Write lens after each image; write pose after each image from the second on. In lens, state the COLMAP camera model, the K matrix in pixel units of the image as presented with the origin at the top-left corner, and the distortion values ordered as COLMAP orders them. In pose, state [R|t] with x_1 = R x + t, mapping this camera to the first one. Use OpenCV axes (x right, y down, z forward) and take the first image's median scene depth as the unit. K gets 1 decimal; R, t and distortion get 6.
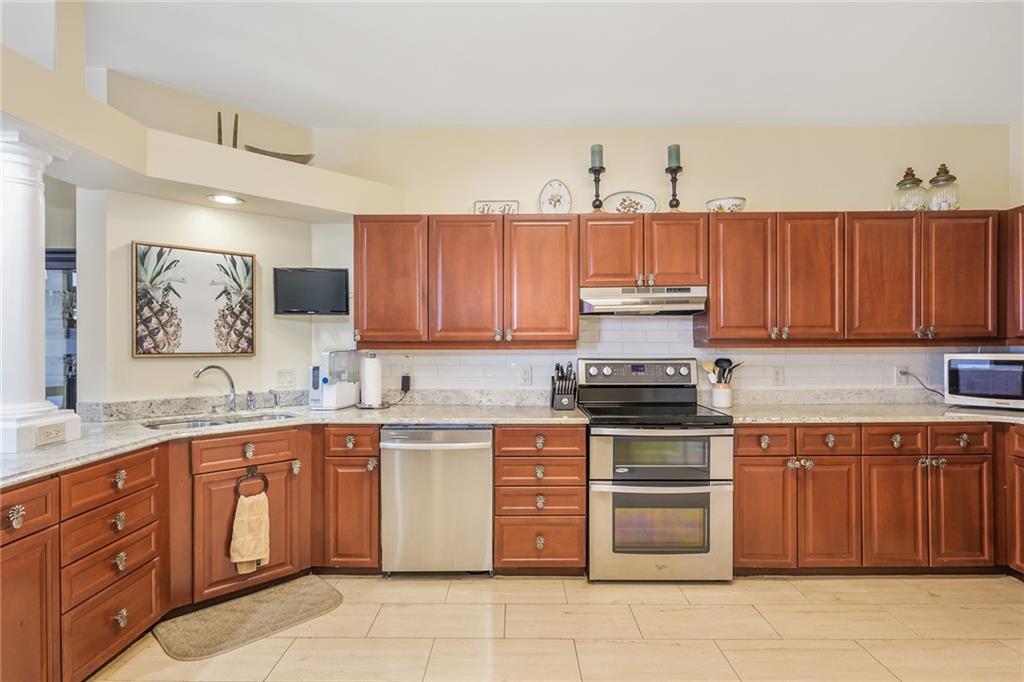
lens RADIAL K [[535.4, 0, 508.4], [0, 535.4, 338.9], [0, 0, 1]] dist [-0.000656, -0.000259]
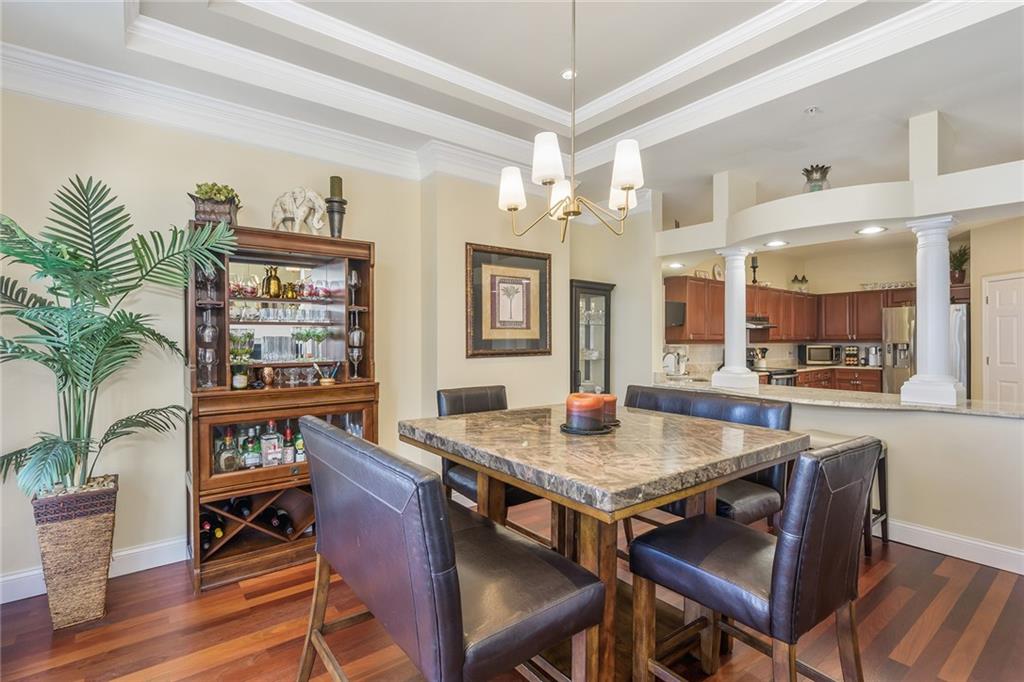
lens RADIAL K [[489.0, 0, 518.1], [0, 489.0, 333.8], [0, 0, 1]] dist [-0.001316, 0.000532]
pose [[0.772570, 0.012513, 0.634806, -2.054516], [-0.007832, 0.999918, -0.010177, 0.005083], [-0.634881, 0.002891, 0.772605, 0.012181]]
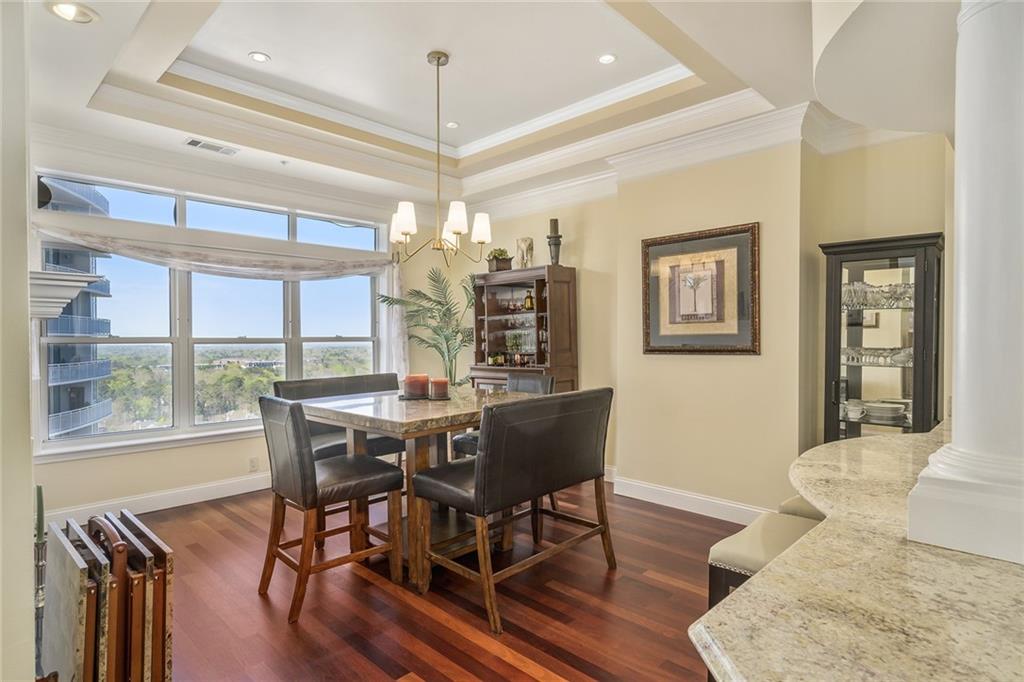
lens RADIAL K [[563.0, 0, 495.5], [0, 563.0, 349.0], [0, 0, 1]] dist [0.004949, -0.000888]
pose [[0.712697, 0.012760, -0.701356, -0.623487], [0.007919, 0.999624, 0.026234, 0.002142], [0.701427, -0.024251, 0.712329, -0.258477]]
